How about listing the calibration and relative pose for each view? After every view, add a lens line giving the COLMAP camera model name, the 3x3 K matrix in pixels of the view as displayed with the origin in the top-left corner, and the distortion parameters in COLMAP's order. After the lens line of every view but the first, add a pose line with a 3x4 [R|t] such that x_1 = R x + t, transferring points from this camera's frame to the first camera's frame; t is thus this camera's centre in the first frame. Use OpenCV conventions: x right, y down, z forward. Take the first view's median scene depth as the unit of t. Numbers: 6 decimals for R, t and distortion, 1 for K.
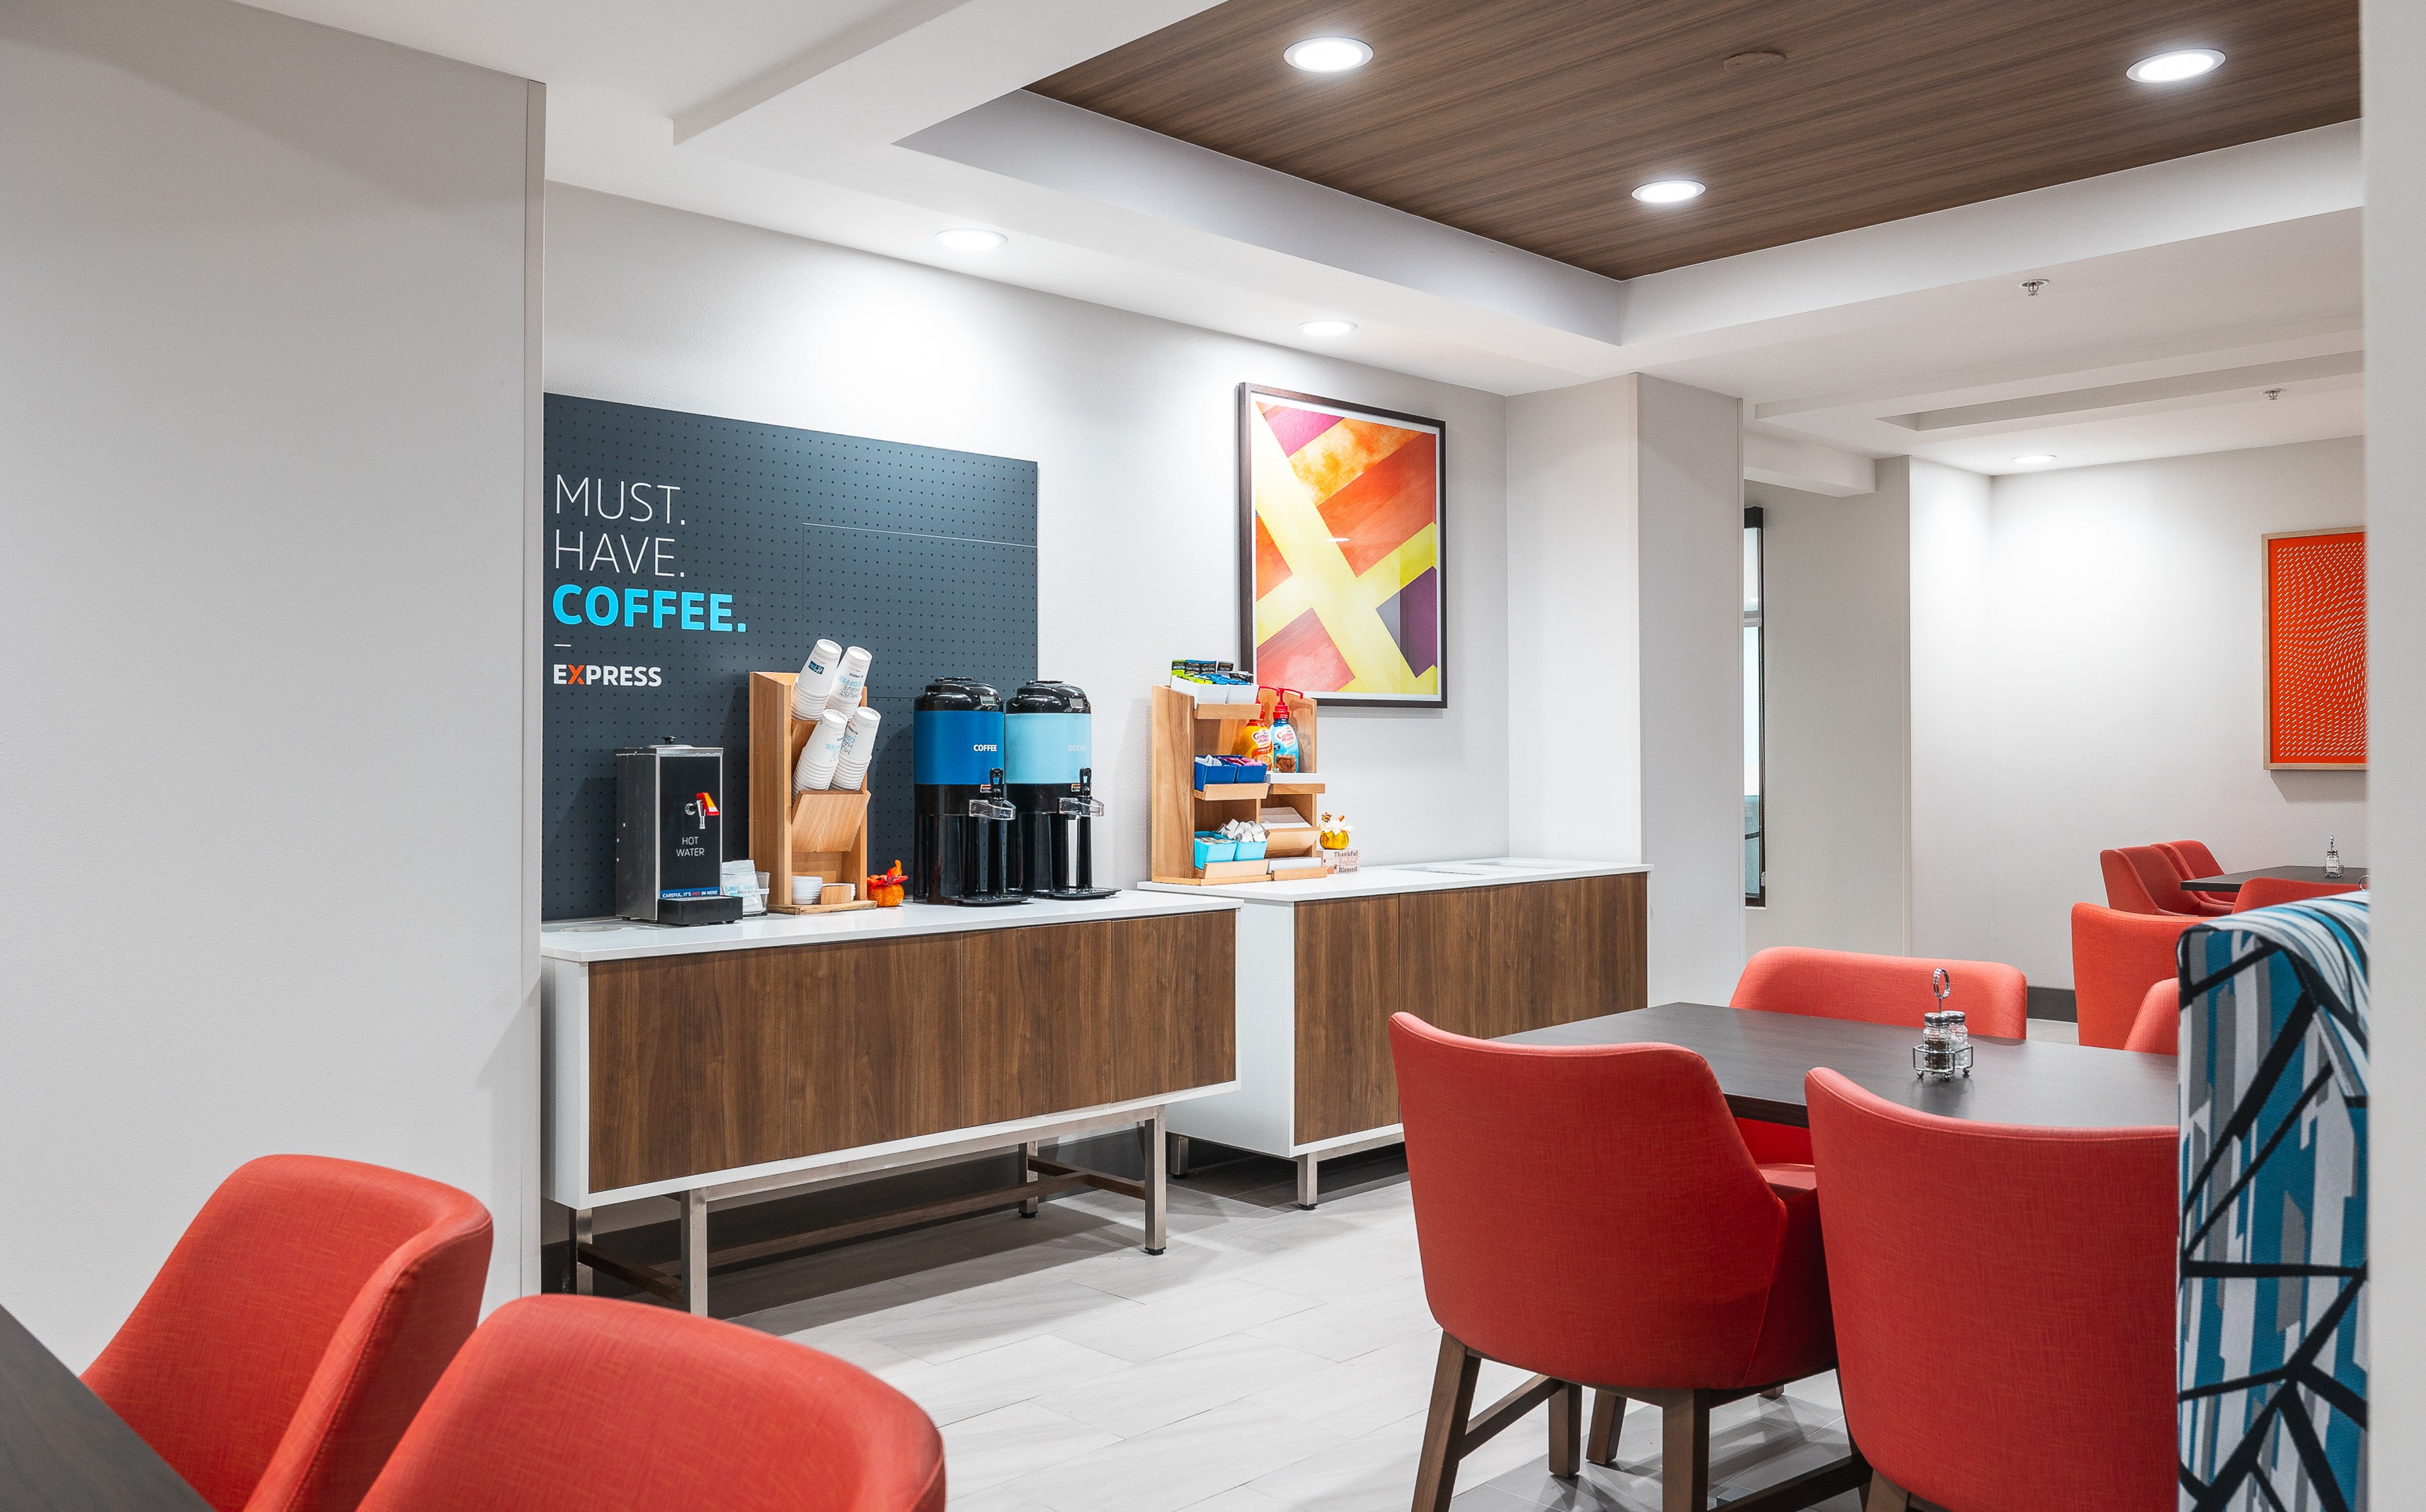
lens RADIAL K [[1863.4, 0, 1211.3], [0, 1863.4, 759.0], [0, 0, 1]] dist [0.028307, 0.001156]
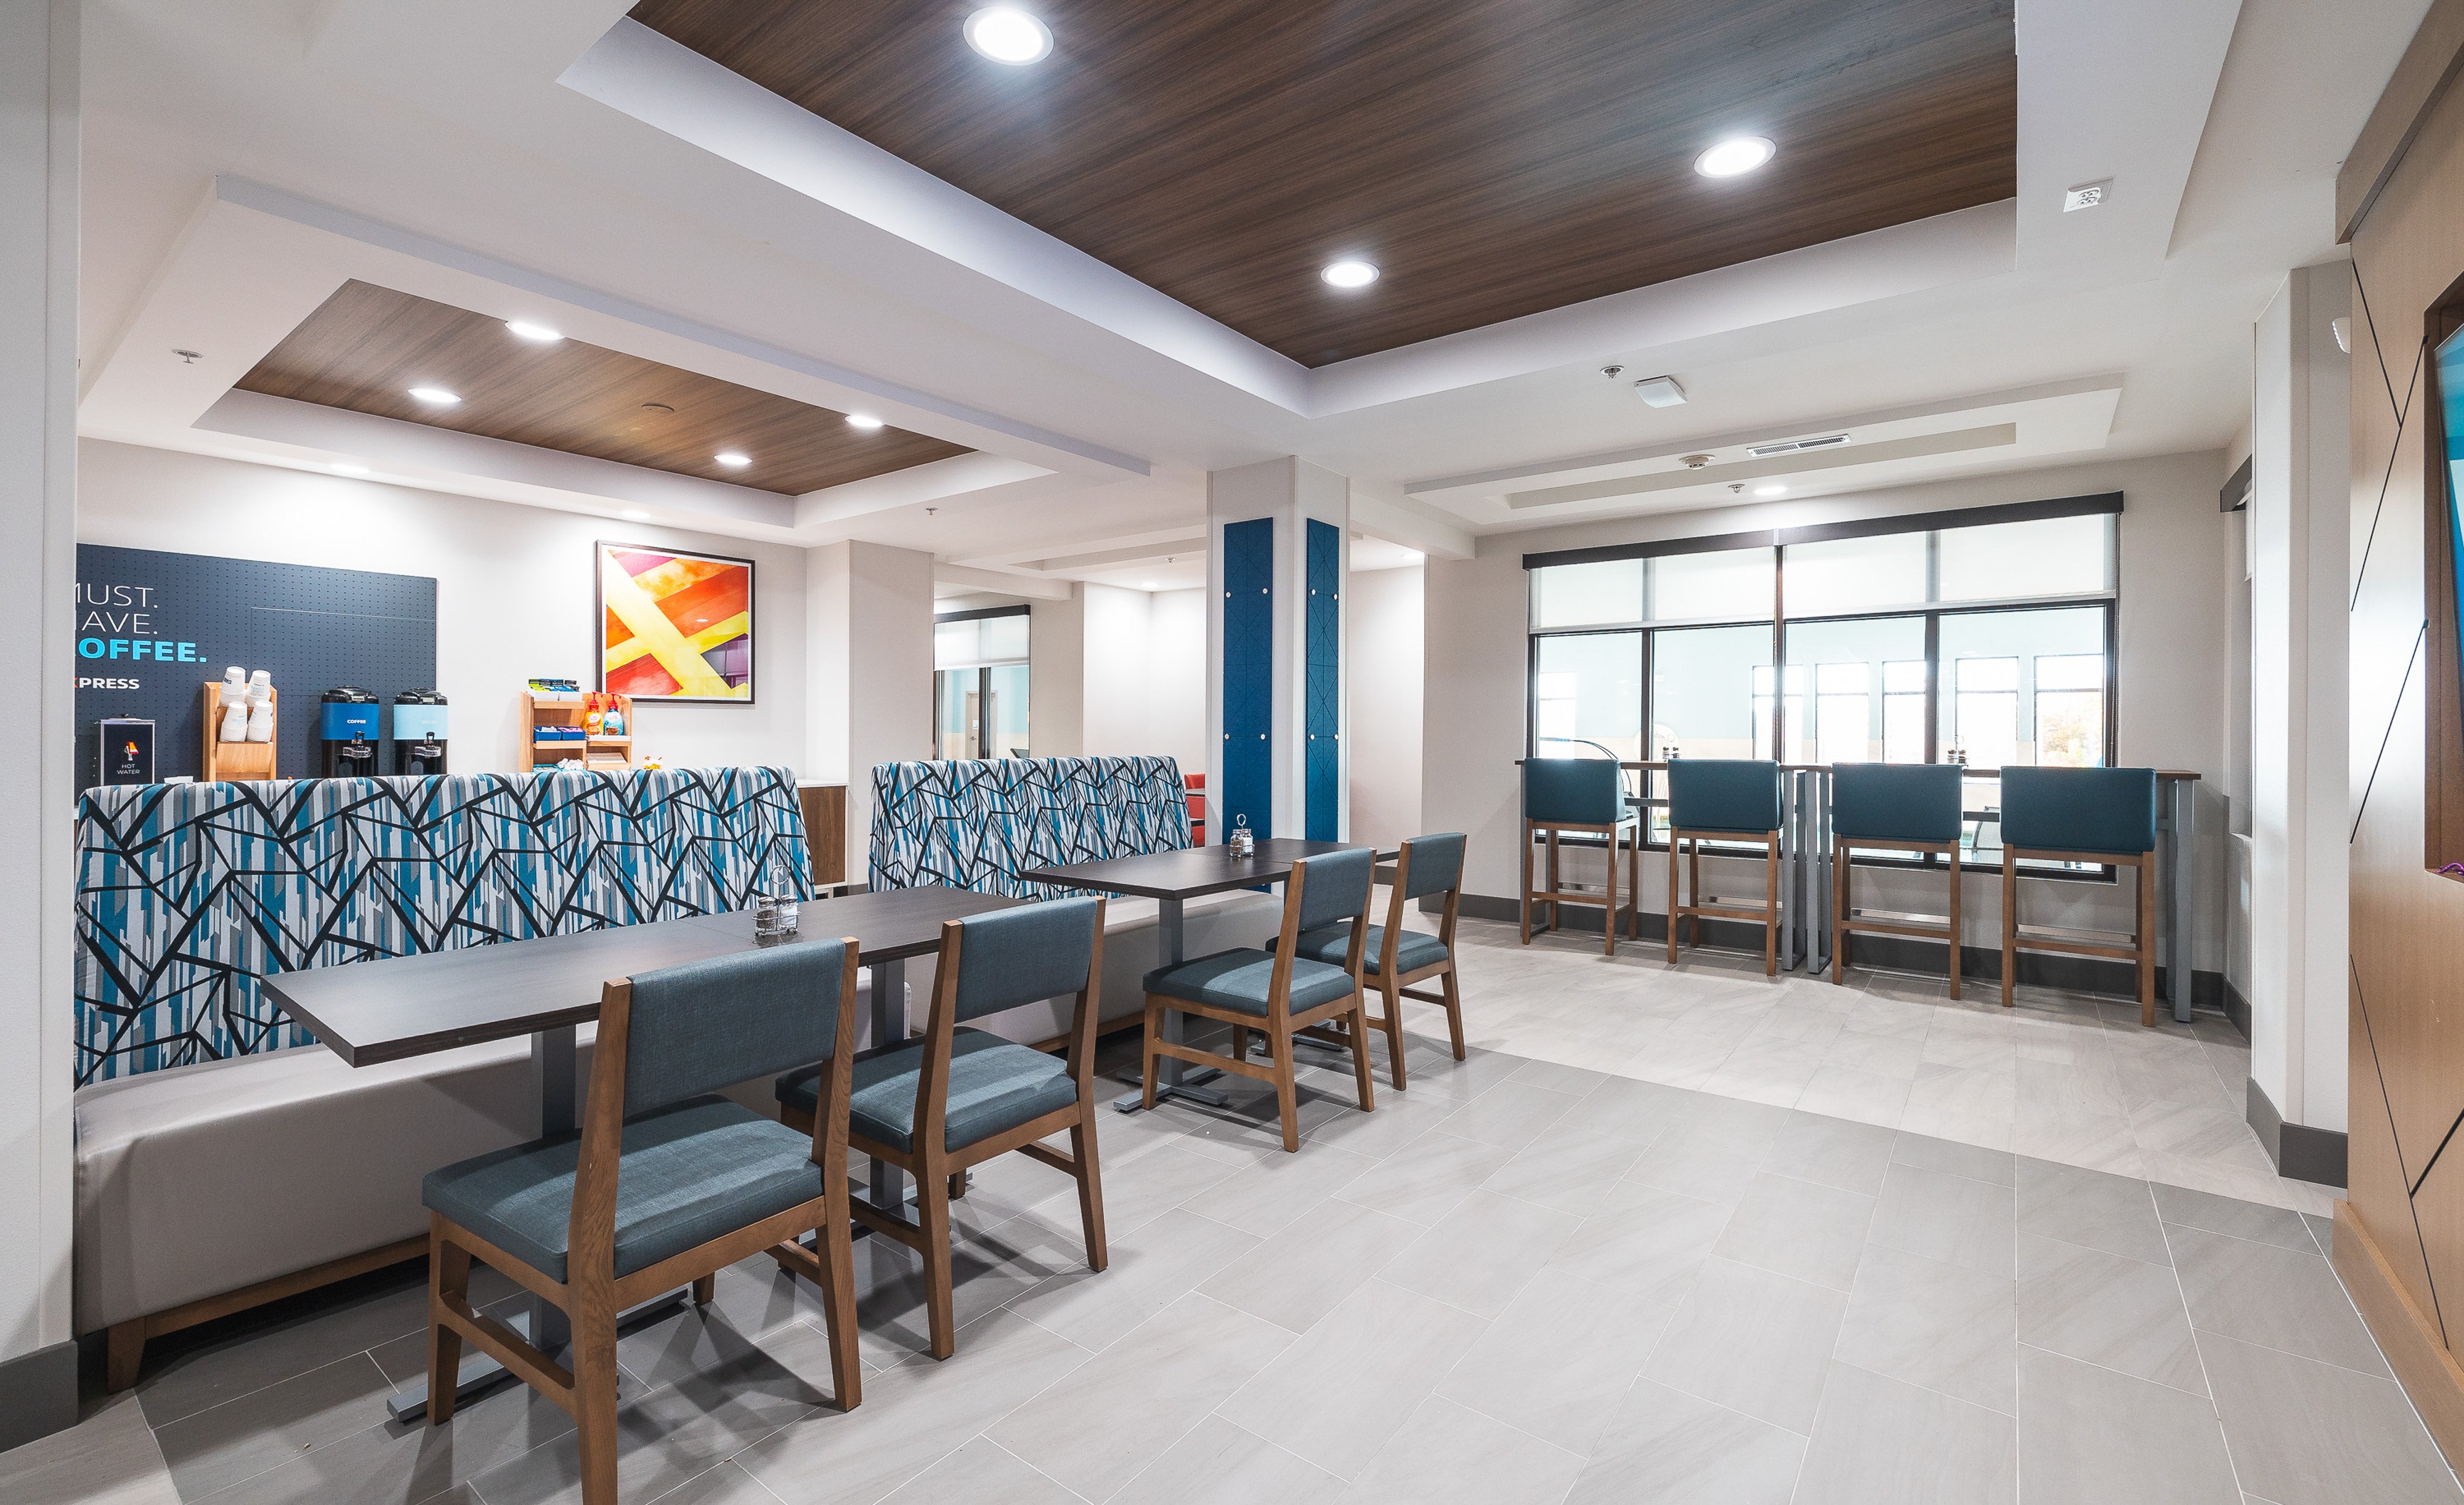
lens RADIAL K [[1049.1, 0, 1228.6], [0, 1049.1, 737.1], [0, 0, 1]] dist [0.002409, -0.000168]
pose [[0.989401, 0.002379, 0.145186, 0.561845], [-0.002518, 0.999997, 0.000769, 0.006889], [-0.145184, -0.001127, 0.989404, -0.223114]]
